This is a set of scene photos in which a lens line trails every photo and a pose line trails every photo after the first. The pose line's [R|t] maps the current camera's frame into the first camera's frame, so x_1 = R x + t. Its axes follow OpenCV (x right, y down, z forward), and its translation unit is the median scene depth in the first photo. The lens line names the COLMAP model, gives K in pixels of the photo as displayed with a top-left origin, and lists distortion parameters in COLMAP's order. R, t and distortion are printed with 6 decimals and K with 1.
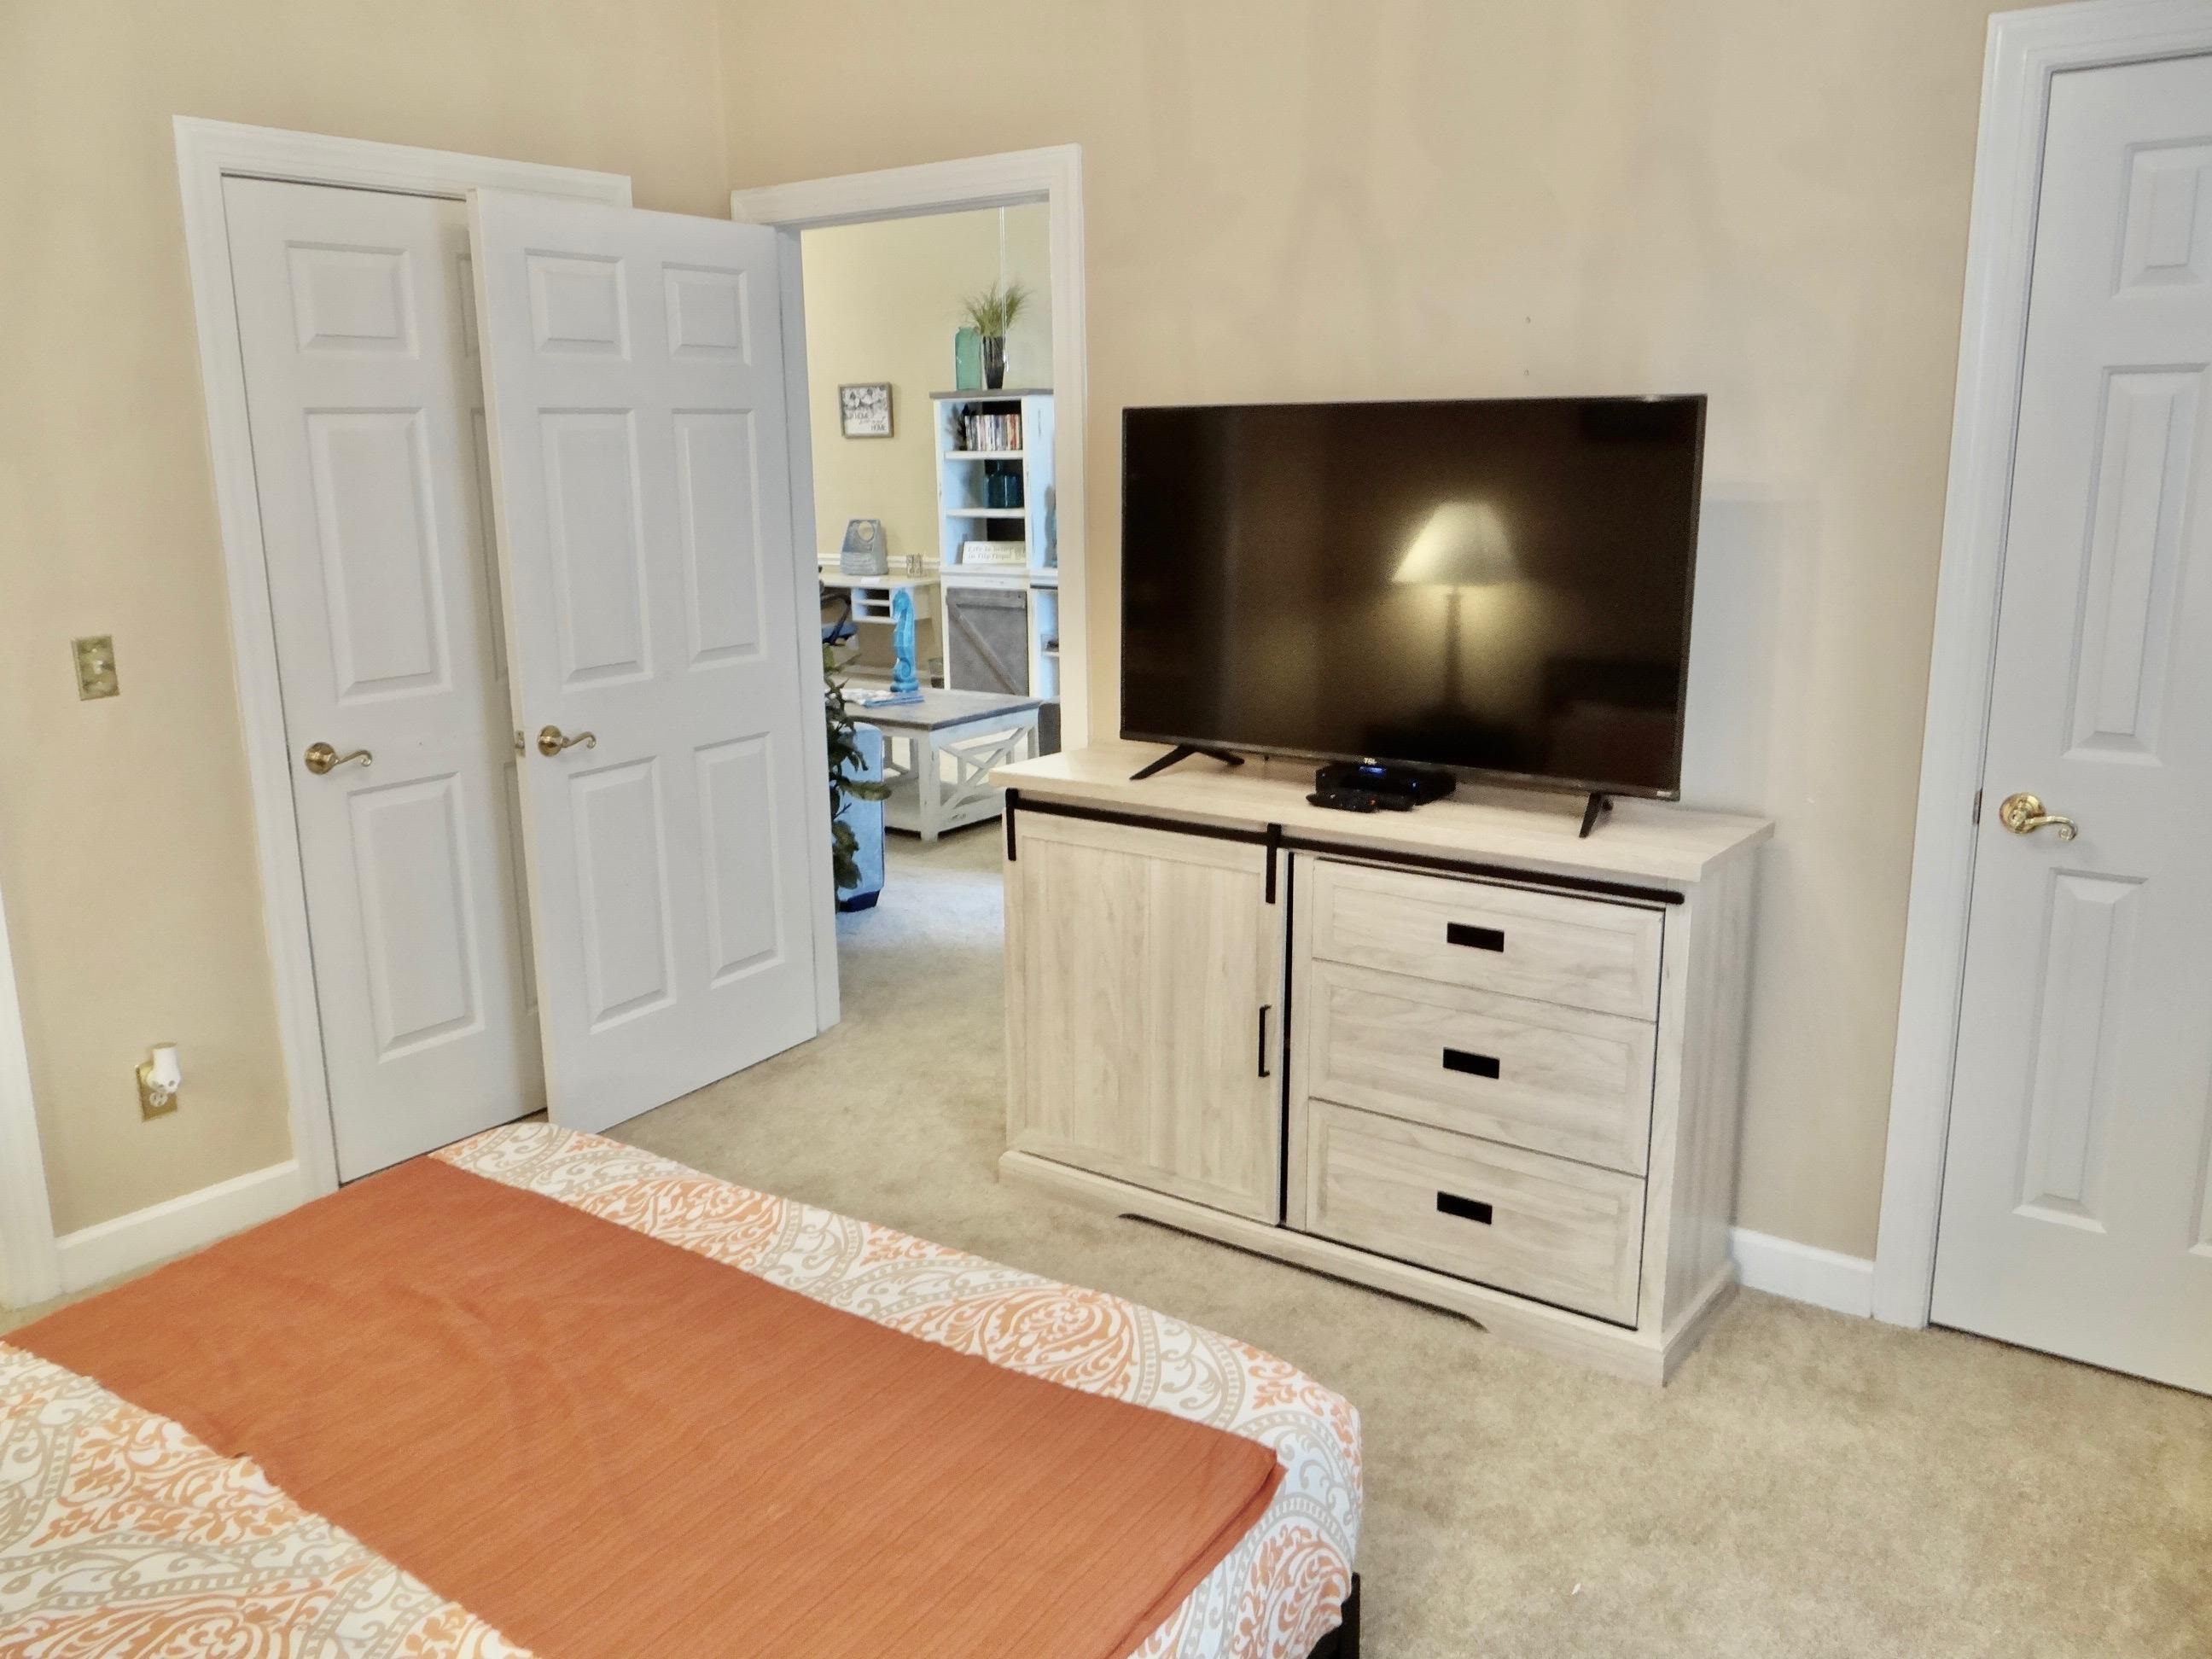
lens RADIAL K [[1751.9, 0, 1108.6], [0, 1751.9, 845.3], [0, 0, 1]] dist [0.003288, -0.012064]
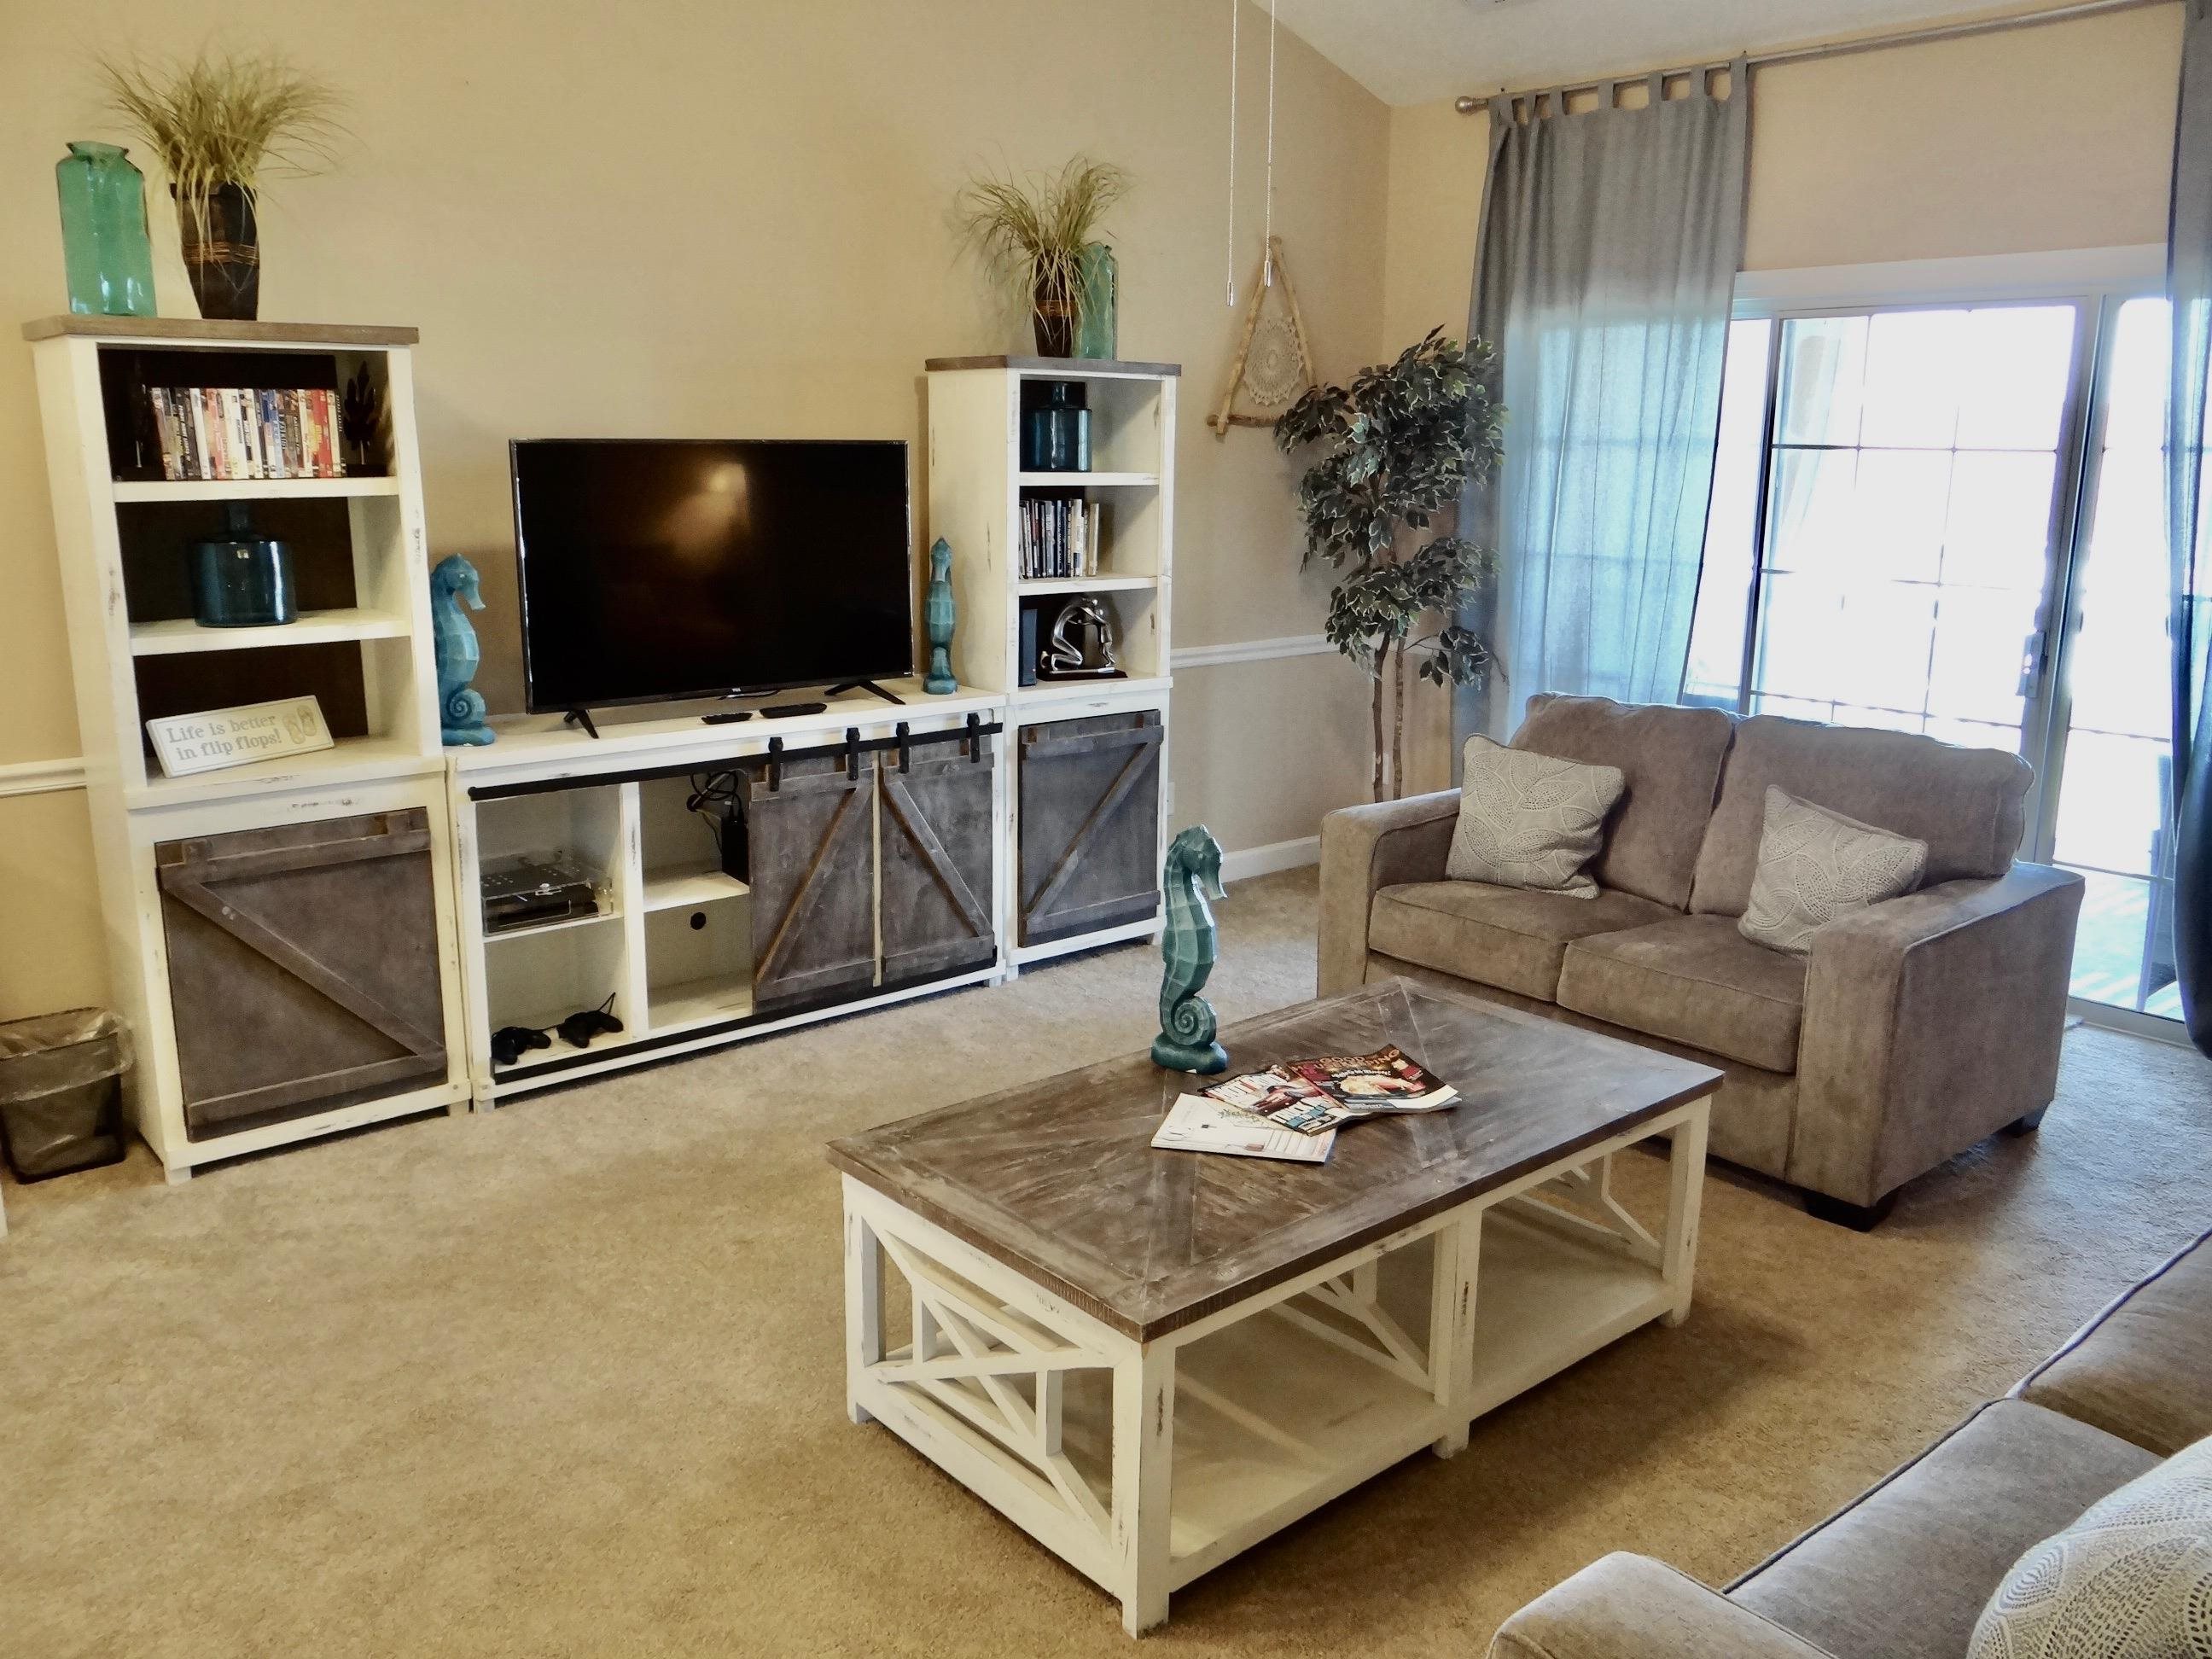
lens RADIAL K [[1751.9, 0, 1095.8], [0, 1751.9, 828.9], [0, 0, 1]] dist [0.003288, -0.012064]
pose [[0.243132, -0.196735, 0.949833, -0.399030], [0.211161, 0.966466, 0.146129, -0.163549], [-0.946730, 0.165040, 0.276522, 0.711558]]
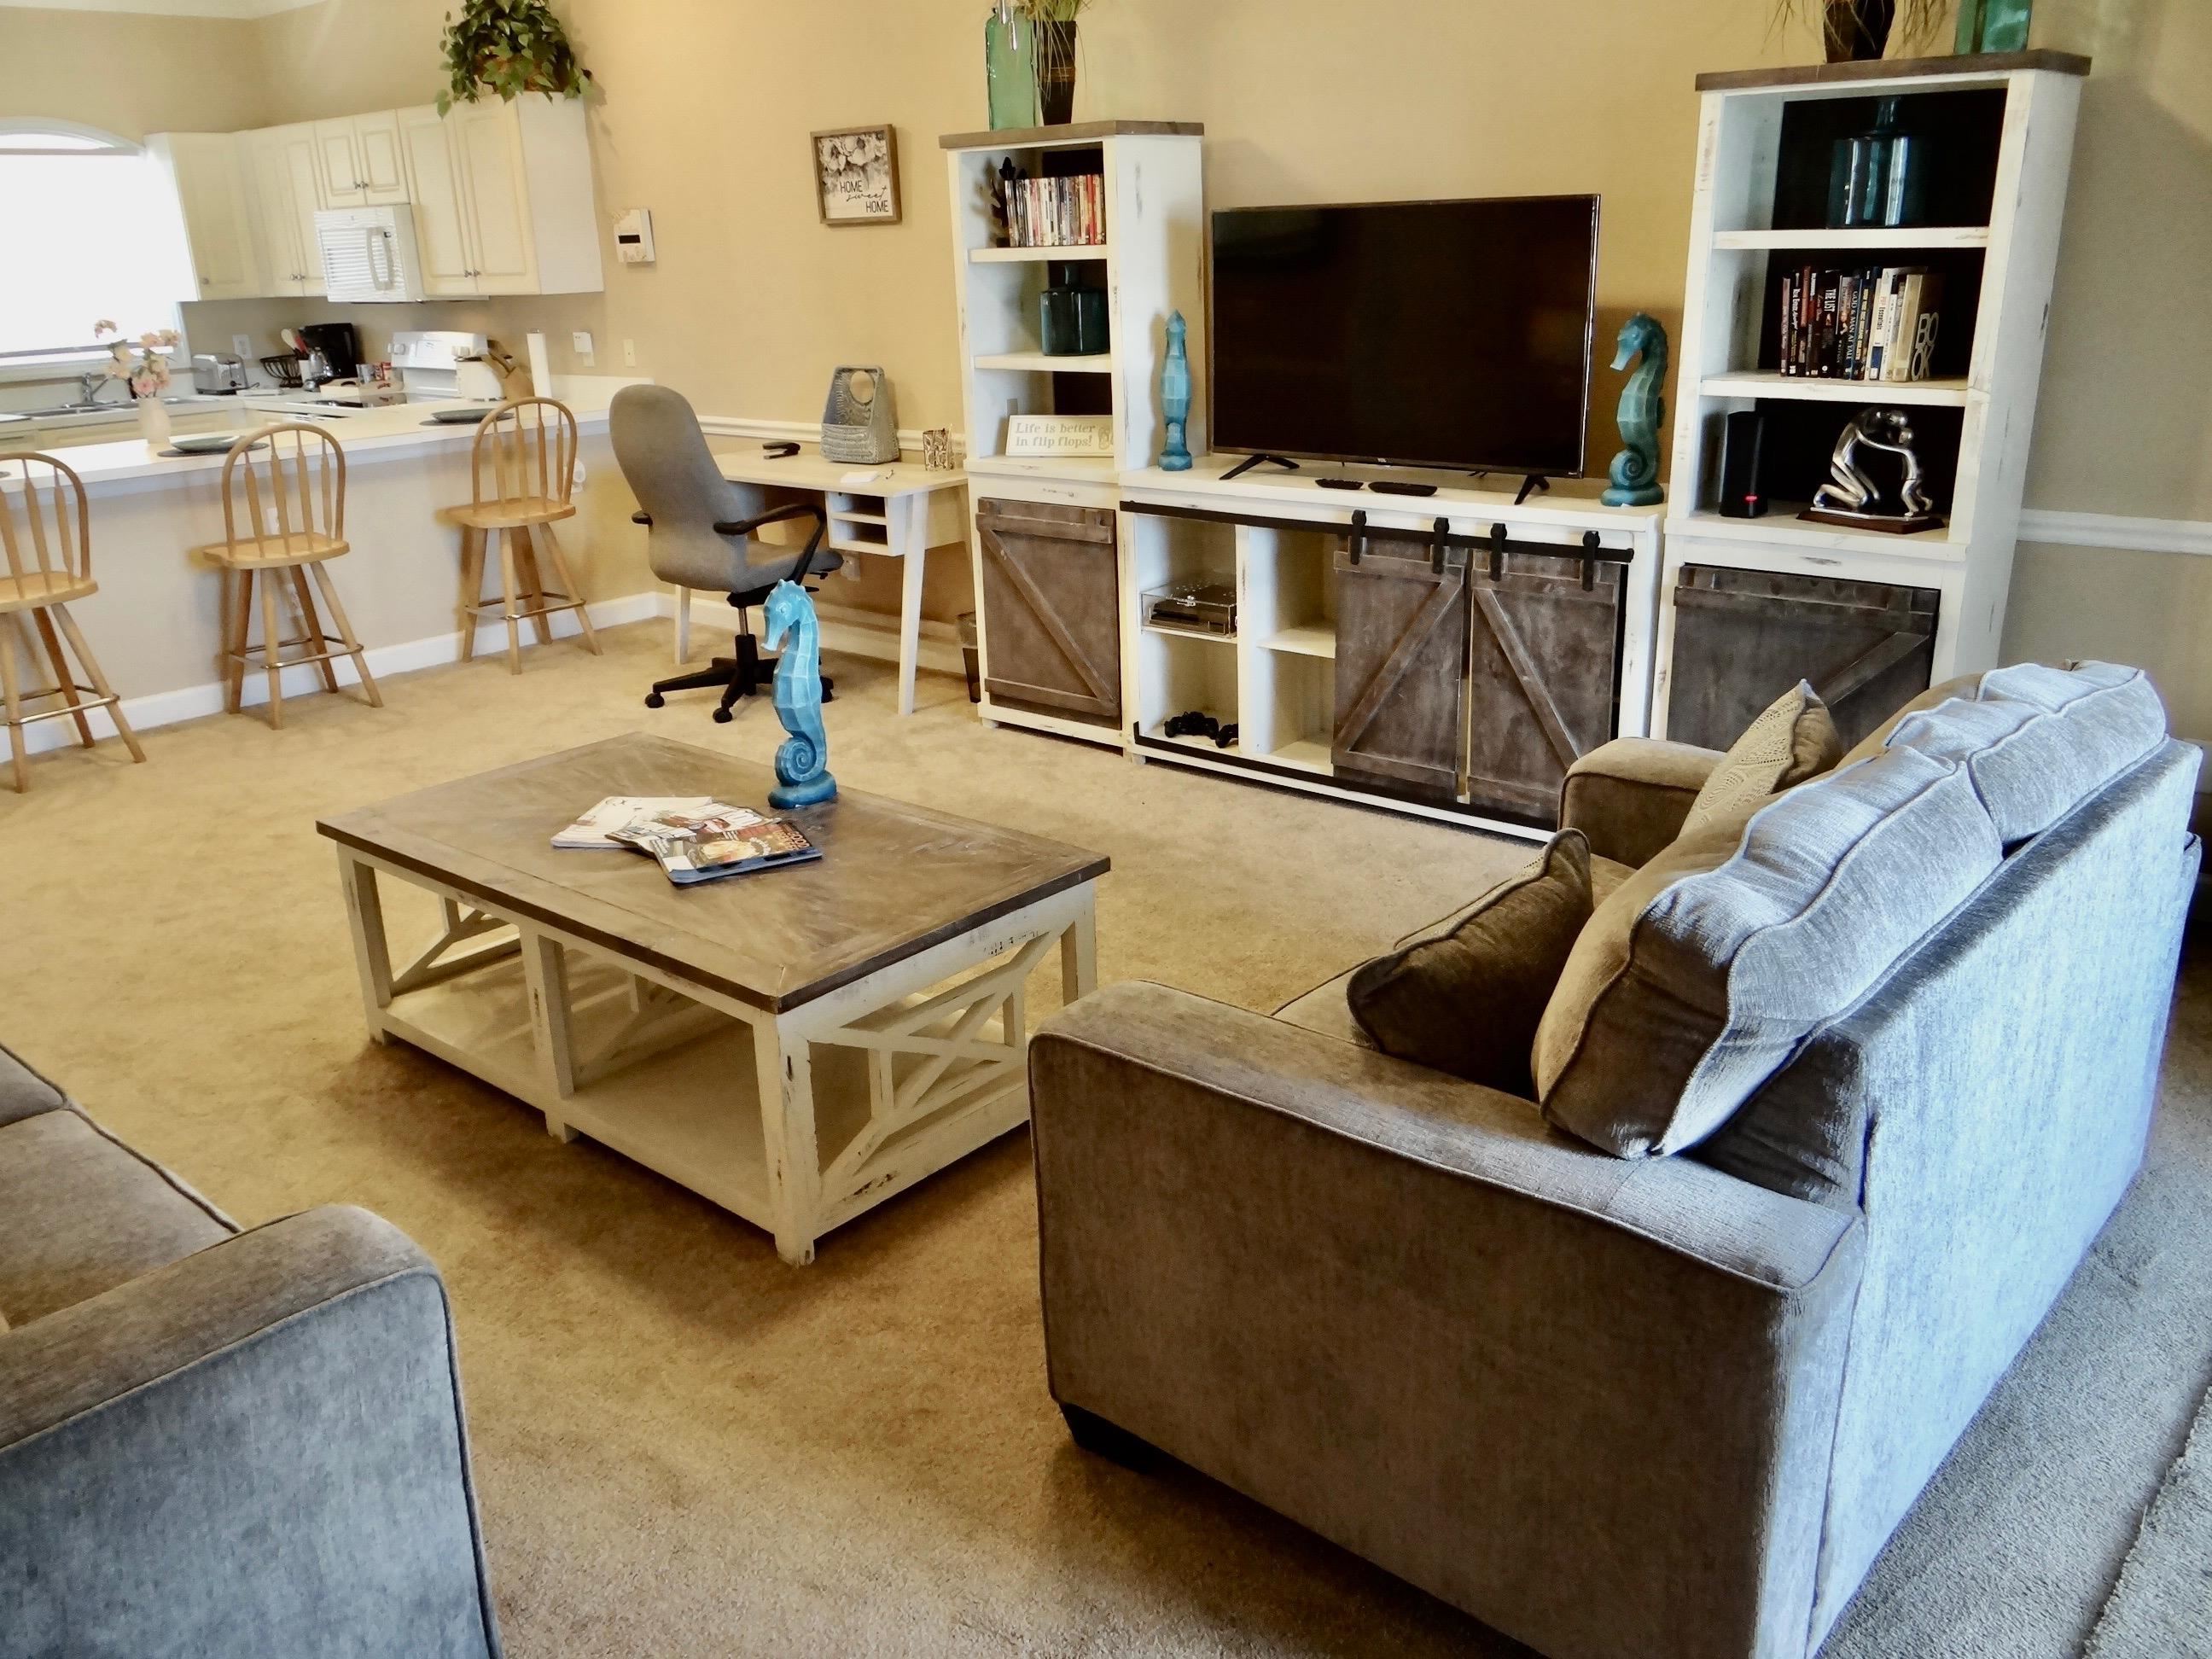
lens RADIAL K [[1751.9, 0, 1094.4], [0, 1751.9, 833.0], [0, 0, 1]] dist [0.003288, -0.012064]
pose [[0.994480, 0.016183, -0.103675, 0.004361], [-0.004858, 0.994077, 0.108568, -0.102362], [0.104818, -0.107465, 0.988668, 0.441643]]
